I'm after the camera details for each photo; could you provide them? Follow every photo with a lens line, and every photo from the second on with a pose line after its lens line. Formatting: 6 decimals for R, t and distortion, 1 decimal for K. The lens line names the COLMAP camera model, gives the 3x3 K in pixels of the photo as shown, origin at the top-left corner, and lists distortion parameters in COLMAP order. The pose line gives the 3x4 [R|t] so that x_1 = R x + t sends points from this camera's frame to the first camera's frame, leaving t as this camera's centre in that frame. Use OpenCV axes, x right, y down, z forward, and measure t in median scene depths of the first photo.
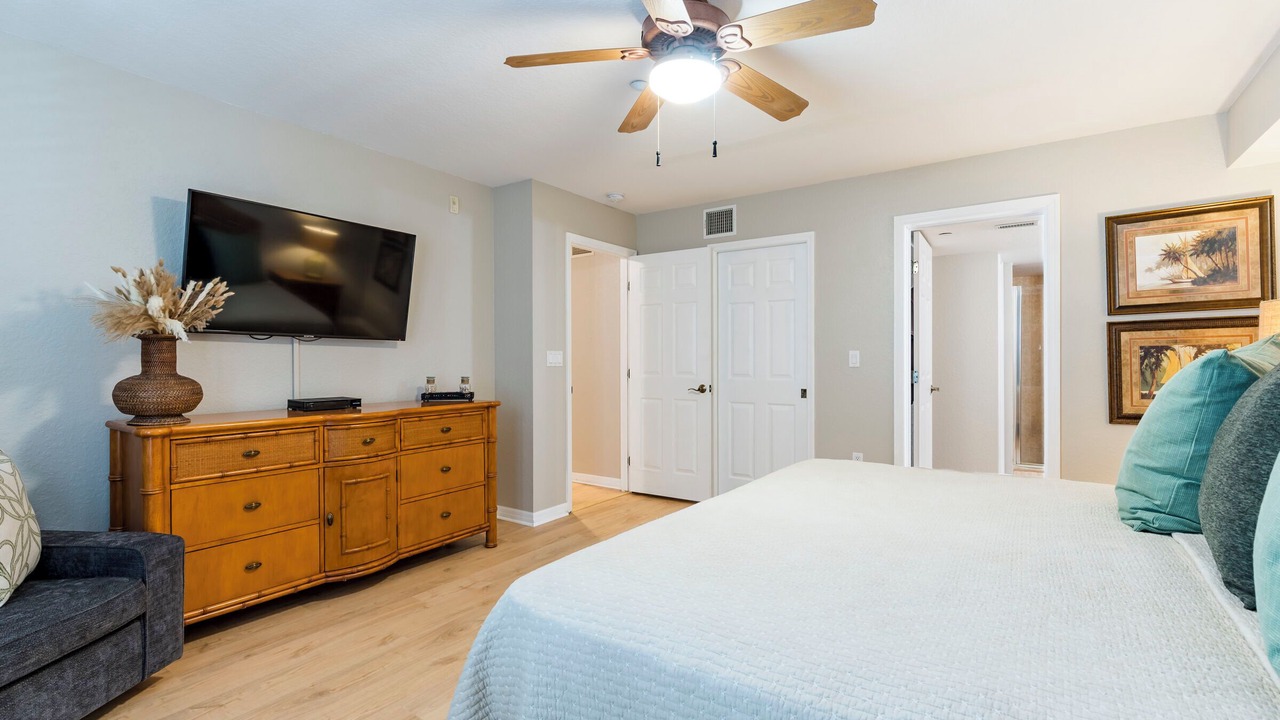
lens RADIAL K [[573.3, 0, 645.7], [0, 573.3, 359.9], [0, 0, 1]] dist [-0.002301, -0.000682]
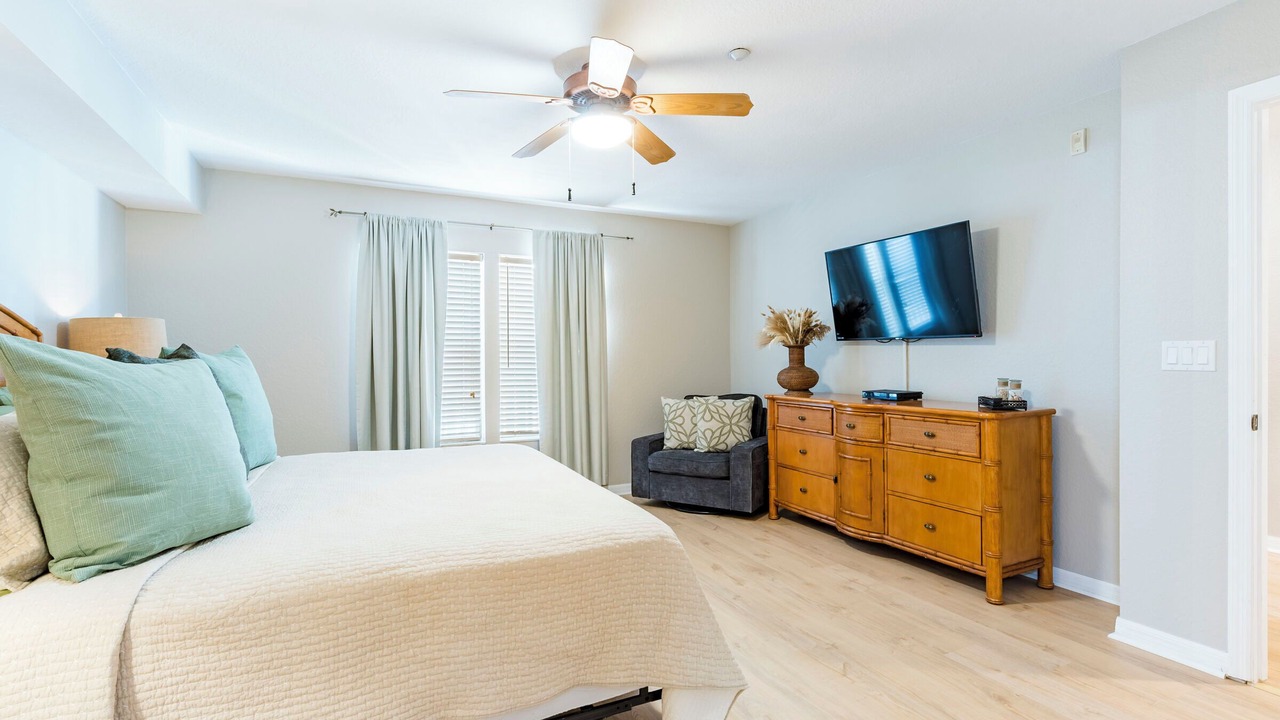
lens RADIAL K [[573.3, 0, 645.7], [0, 573.3, 359.9], [0, 0, 1]] dist [-0.002301, -0.000682]
pose [[-0.489049, 0.006410, -0.872233, 0.746397], [0.007113, 0.999969, 0.003361, -0.004477], [0.872227, -0.004560, -0.489079, 1.163175]]
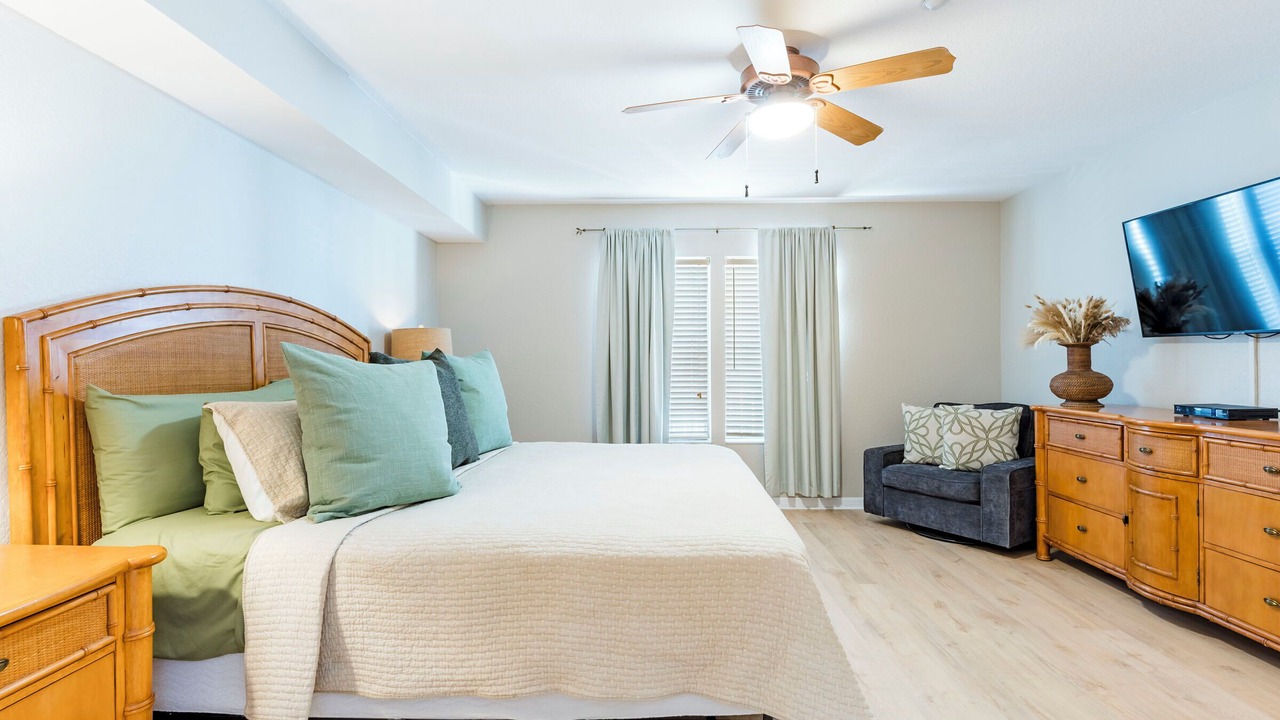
lens RADIAL K [[584.9, 0, 659.0], [0, 584.9, 359.8], [0, 0, 1]] dist [-0.002332, -0.001042]
pose [[-0.821186, 0.003597, -0.570649, 0.648789], [0.005330, 0.999985, -0.001367, -0.004655], [0.570635, -0.004164, -0.821193, 1.263980]]
